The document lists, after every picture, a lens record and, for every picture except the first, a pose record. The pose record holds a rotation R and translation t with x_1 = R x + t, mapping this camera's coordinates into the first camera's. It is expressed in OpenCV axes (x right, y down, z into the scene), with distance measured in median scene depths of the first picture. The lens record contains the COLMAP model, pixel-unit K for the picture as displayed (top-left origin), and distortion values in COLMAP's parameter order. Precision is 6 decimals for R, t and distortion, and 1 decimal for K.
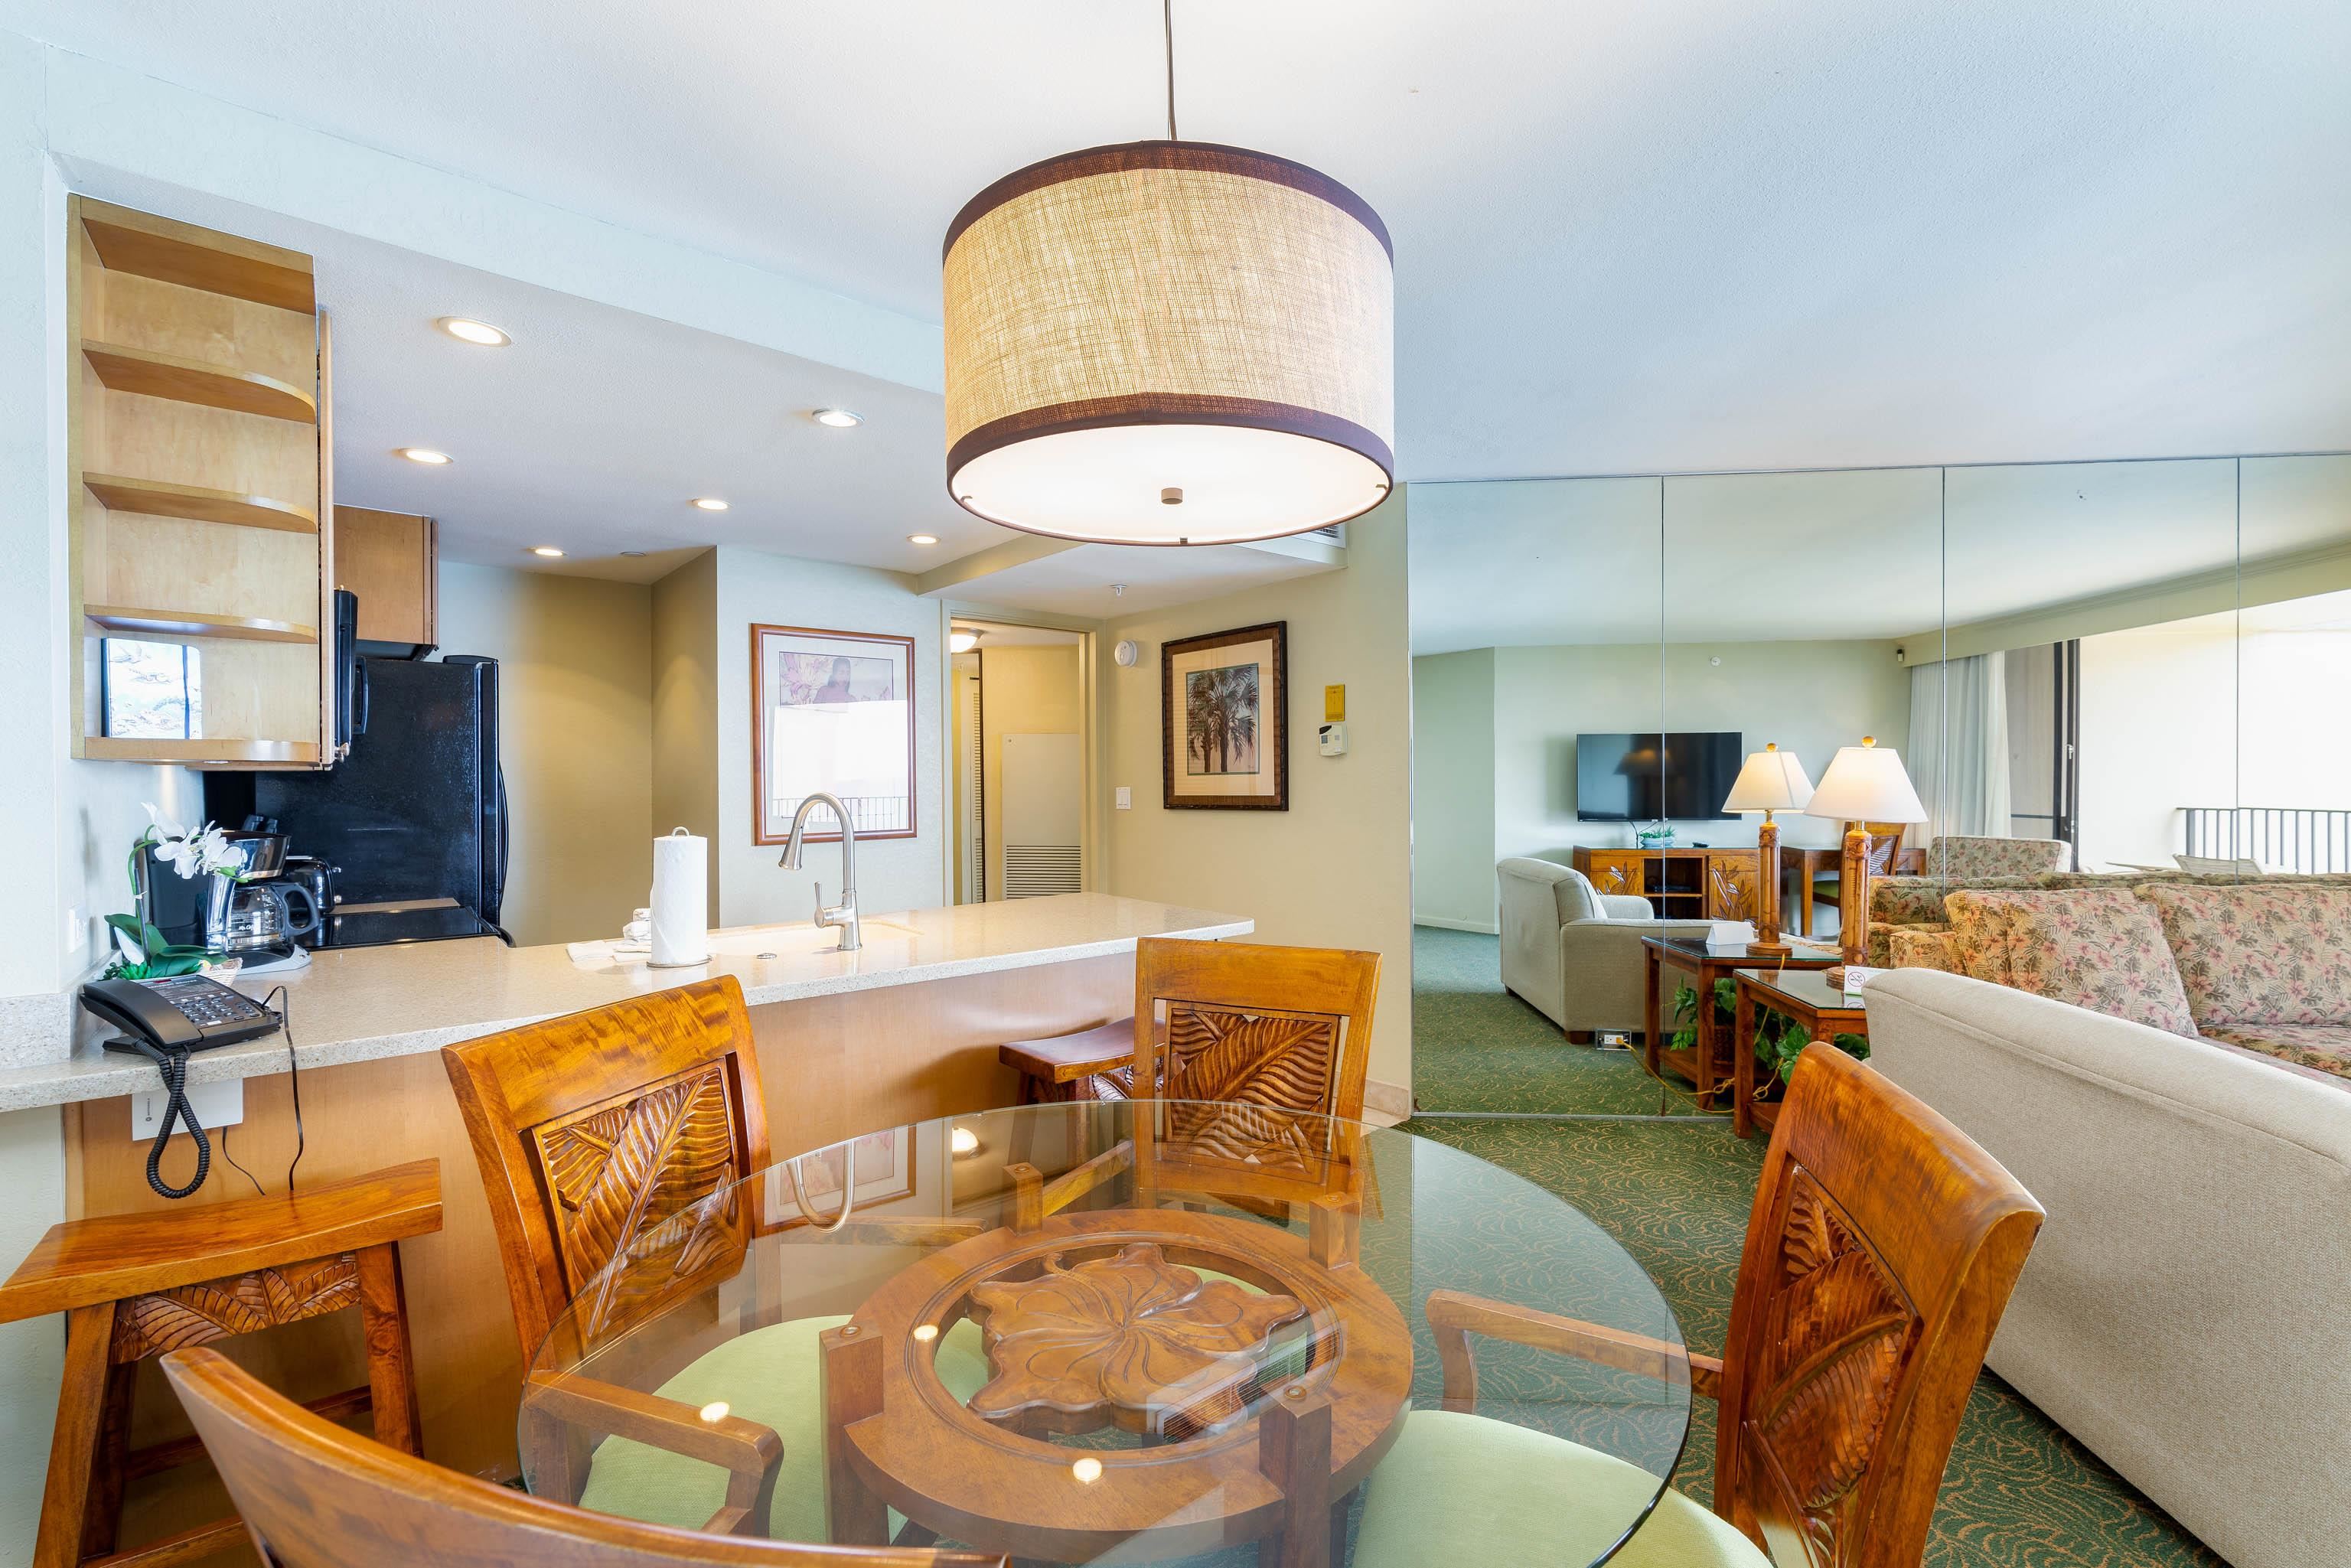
lens RADIAL K [[1008.4, 0, 1175.5], [0, 1008.4, 784.0], [0, 0, 1]] dist [-0.000658, 0.000153]
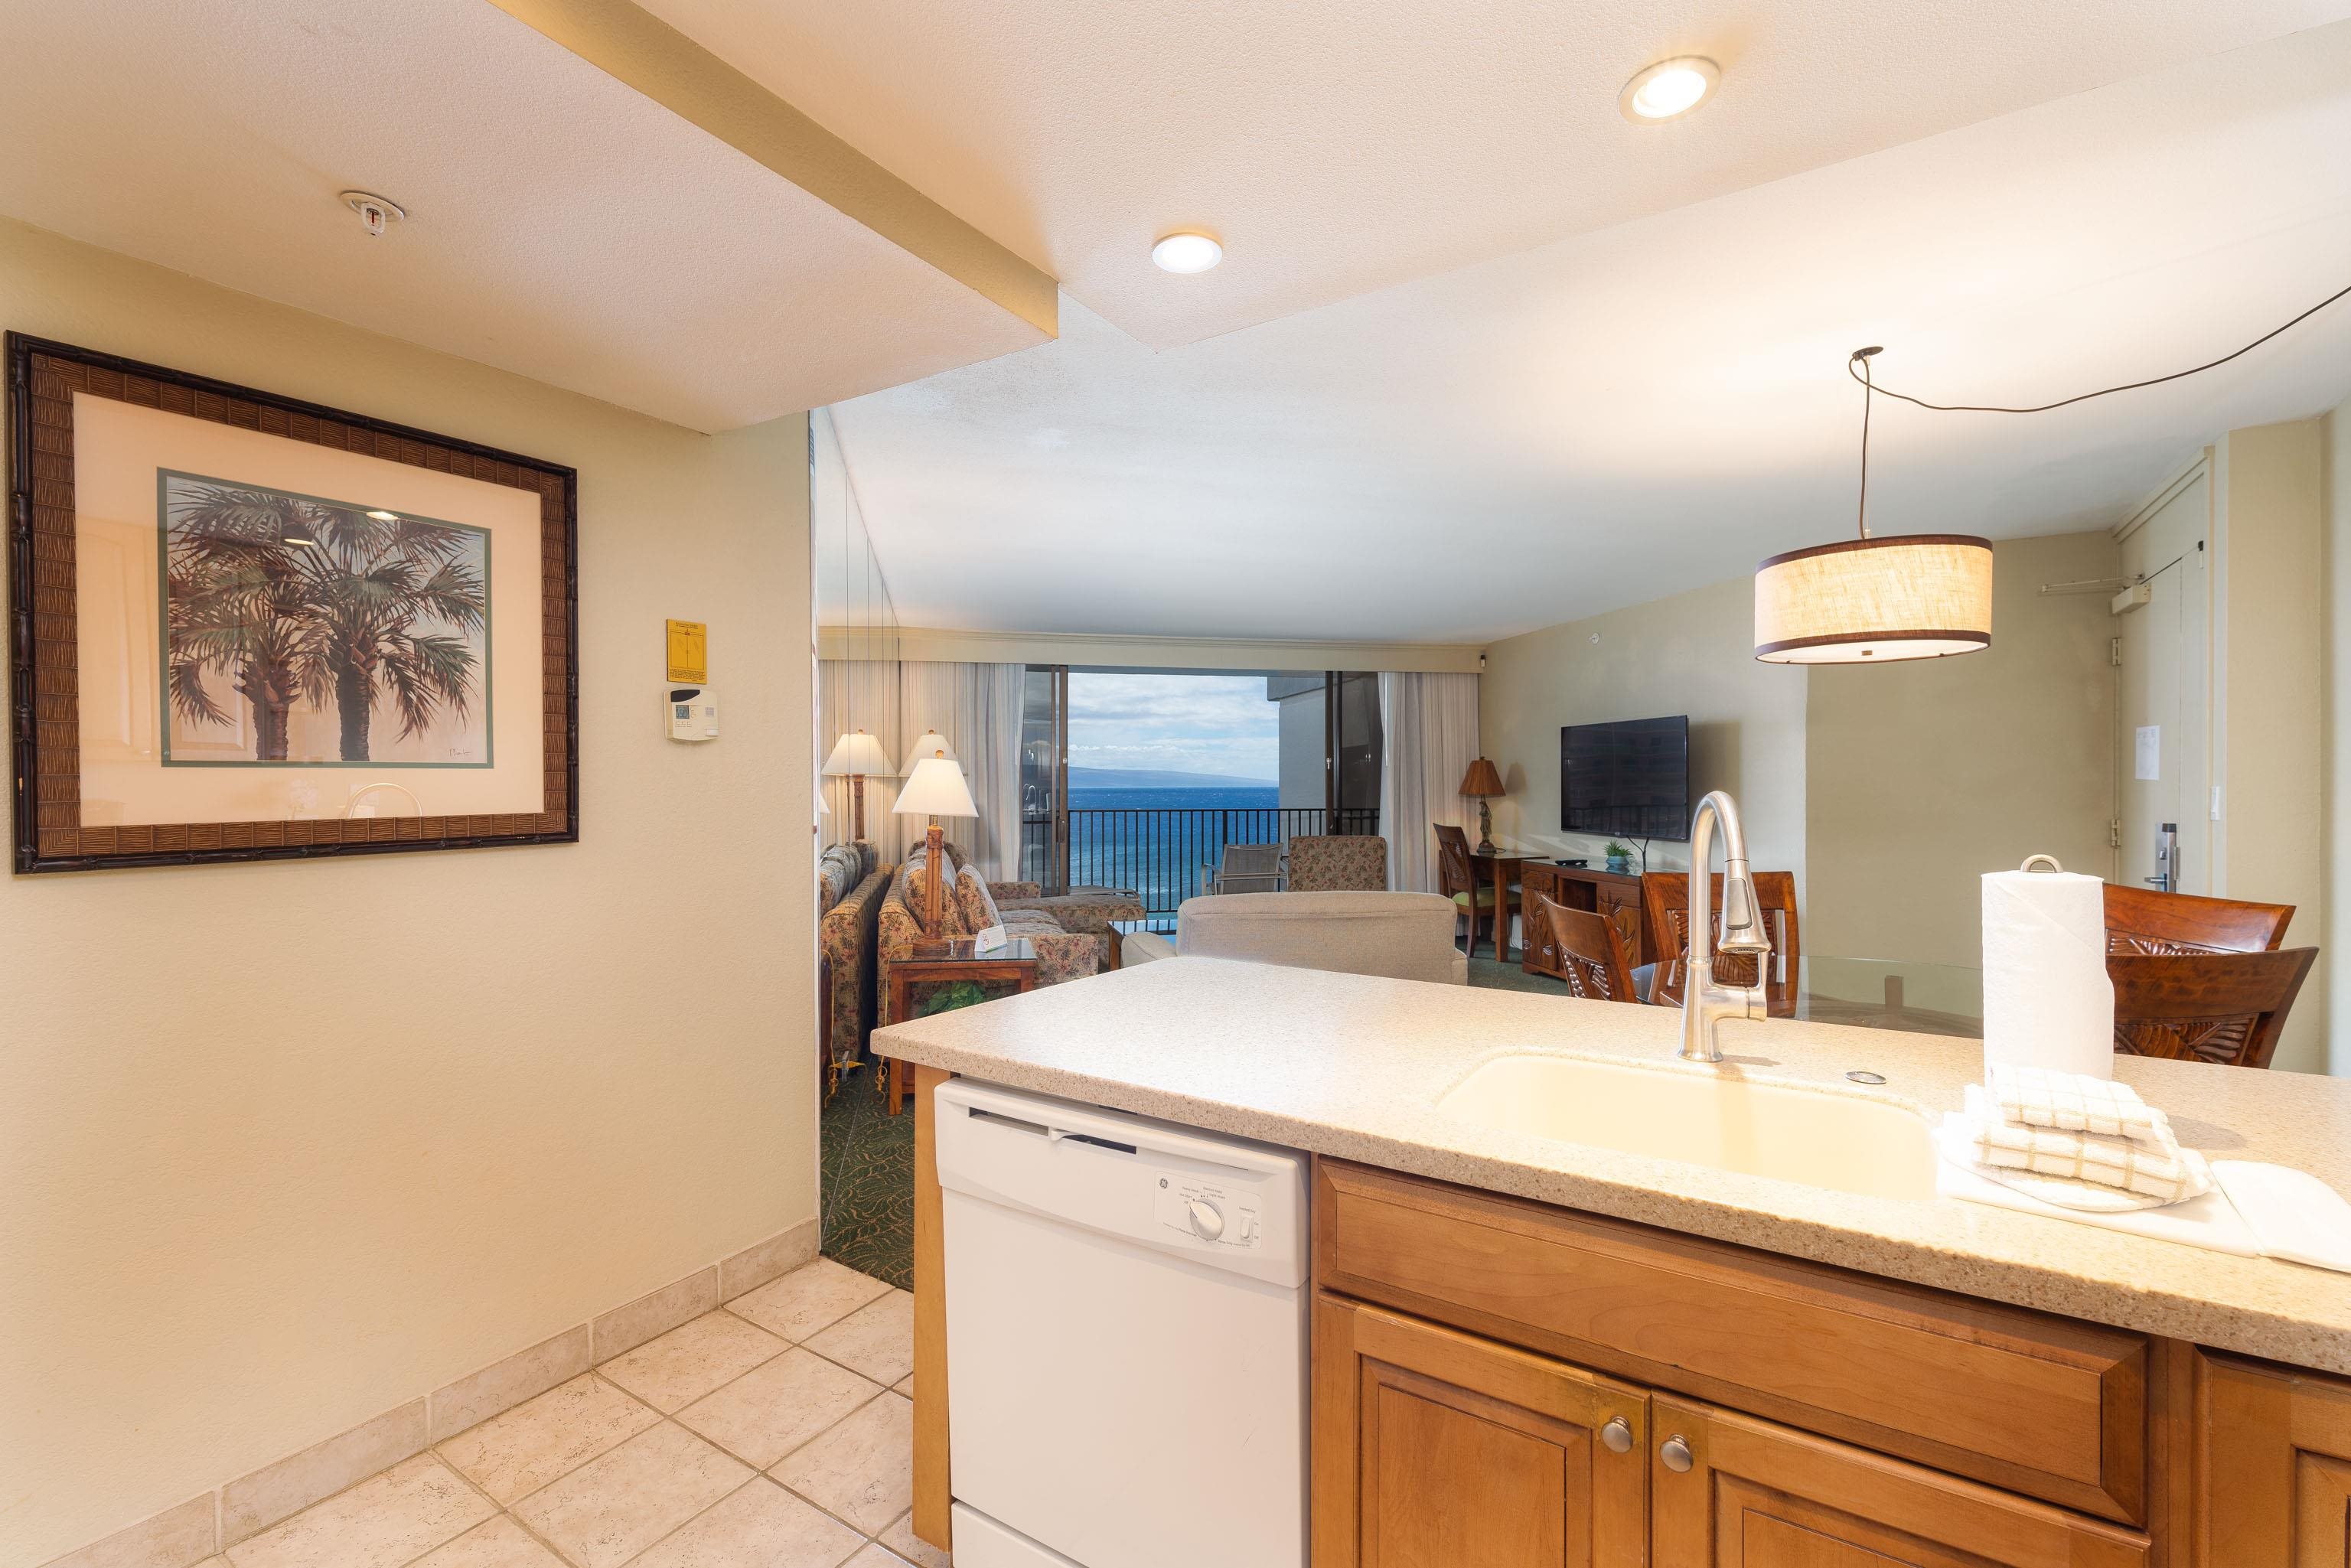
lens RADIAL K [[1008.4, 0, 1175.5], [0, 1008.4, 784.0], [0, 0, 1]] dist [-0.000658, 0.000153]
pose [[-0.299969, 0.004851, 0.953937, -0.573373], [0.007321, 0.999969, -0.002783, 0.000929], [-0.953921, 0.006149, -0.299995, 1.061336]]
